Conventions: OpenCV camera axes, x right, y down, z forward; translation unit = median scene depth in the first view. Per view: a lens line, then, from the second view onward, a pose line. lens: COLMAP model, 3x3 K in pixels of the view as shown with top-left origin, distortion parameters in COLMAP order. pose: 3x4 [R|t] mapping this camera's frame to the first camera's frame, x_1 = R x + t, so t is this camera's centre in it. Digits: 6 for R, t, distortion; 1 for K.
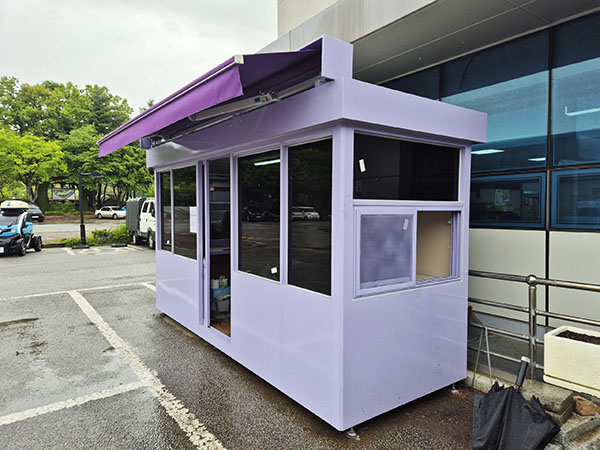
lens RADIAL K [[425.0, 0, 299.3], [0, 425.0, 219.3], [0, 0, 1]] dist [0.061612, -0.052998]
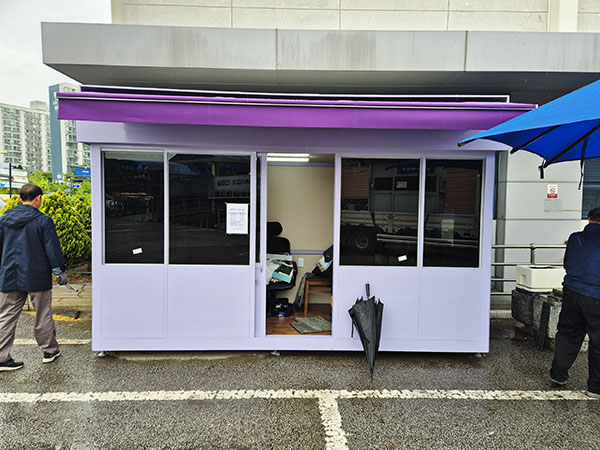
lens RADIAL K [[425.0, 0, 299.3], [0, 425.0, 219.3], [0, 0, 1]] dist [0.061612, -0.052998]
pose [[0.539760, -0.032226, 0.841202, -1.305818], [0.013790, 0.999471, 0.029440, -0.032482], [-0.841706, -0.004290, 0.539919, 0.626627]]
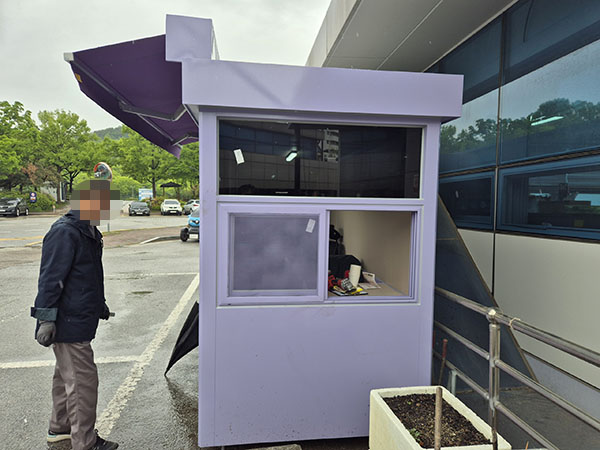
lens RADIAL K [[418.6, 0, 300.0], [0, 418.6, 225.0], [0, 0, 1]] dist [0.059022, -0.060387]
pose [[0.869452, 0.035976, -0.492705, 0.609148], [-0.026731, 0.999310, 0.025796, -0.009949], [0.493293, -0.009258, 0.869814, 0.275399]]
